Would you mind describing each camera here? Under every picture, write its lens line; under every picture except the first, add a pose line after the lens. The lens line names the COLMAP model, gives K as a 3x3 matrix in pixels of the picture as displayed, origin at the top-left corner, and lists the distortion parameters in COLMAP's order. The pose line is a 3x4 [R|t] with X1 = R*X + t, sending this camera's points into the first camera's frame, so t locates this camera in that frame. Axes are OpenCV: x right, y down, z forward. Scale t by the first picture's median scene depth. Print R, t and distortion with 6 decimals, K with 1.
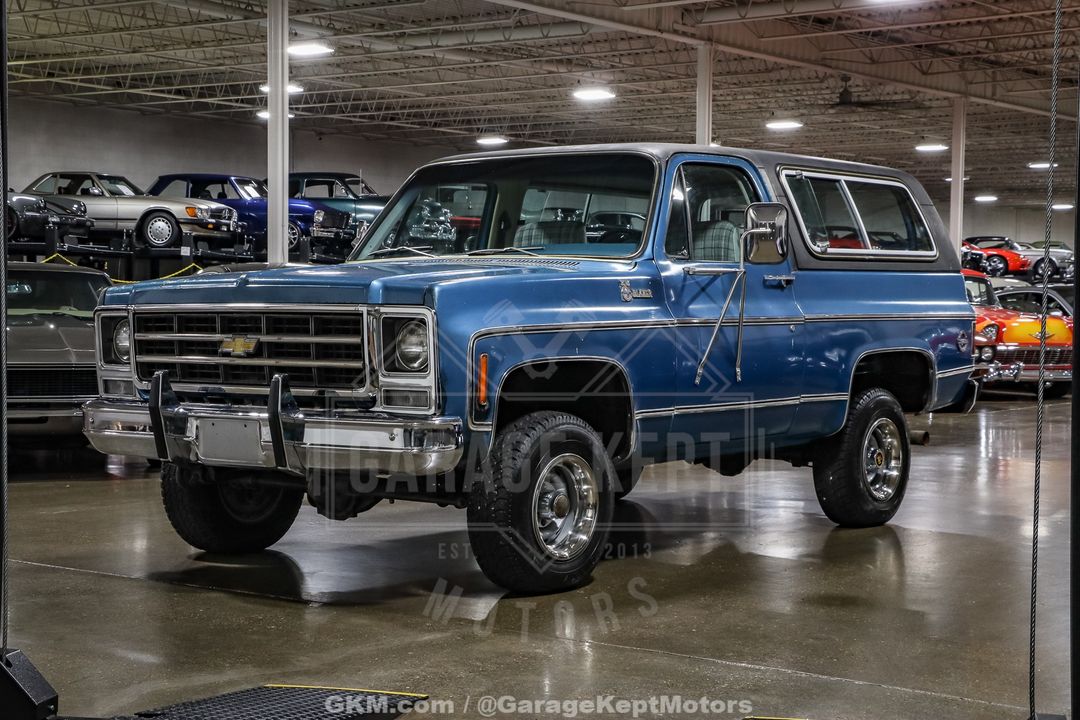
lens RADIAL K [[1950.5, 0, 540.0], [0, 1950.5, 360.0], [0, 0, 1]] dist [0.202529, 0.336614]
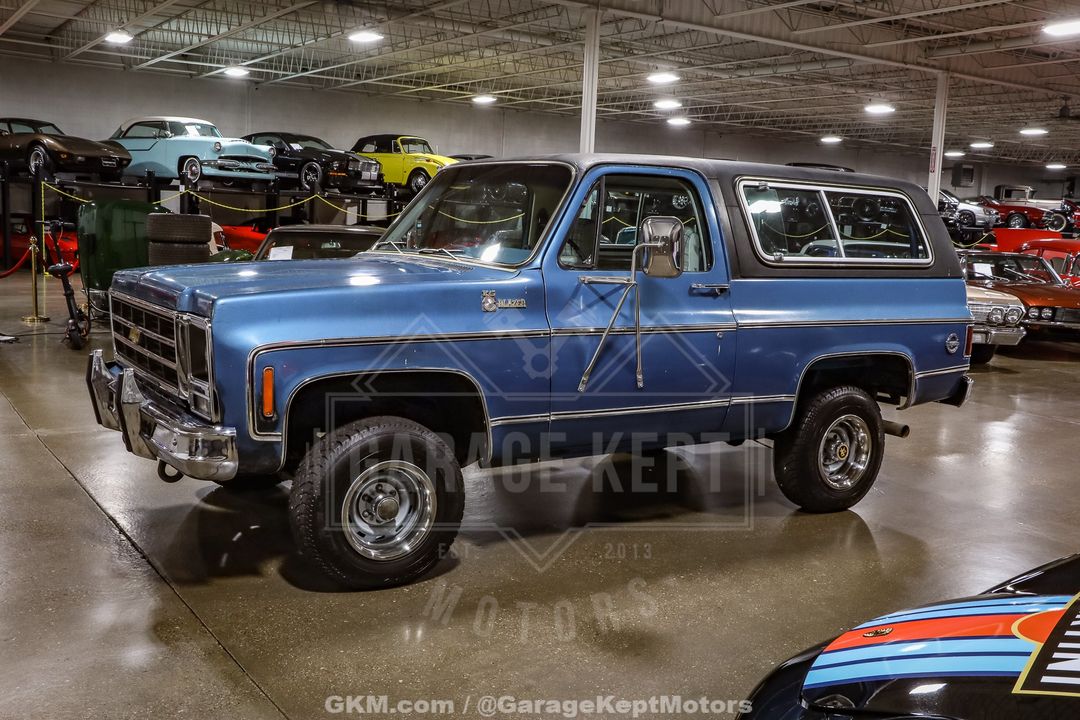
lens RADIAL K [[1130.5, 0, 545.2], [0, 1130.5, 360.6], [0, 0, 1]] dist [-0.106111, 0.298772]
pose [[0.941850, 0.076137, -0.327294, 0.214310], [-0.047671, 0.994417, 0.094143, -0.049233], [0.332635, -0.073066, 0.940221, 0.363307]]
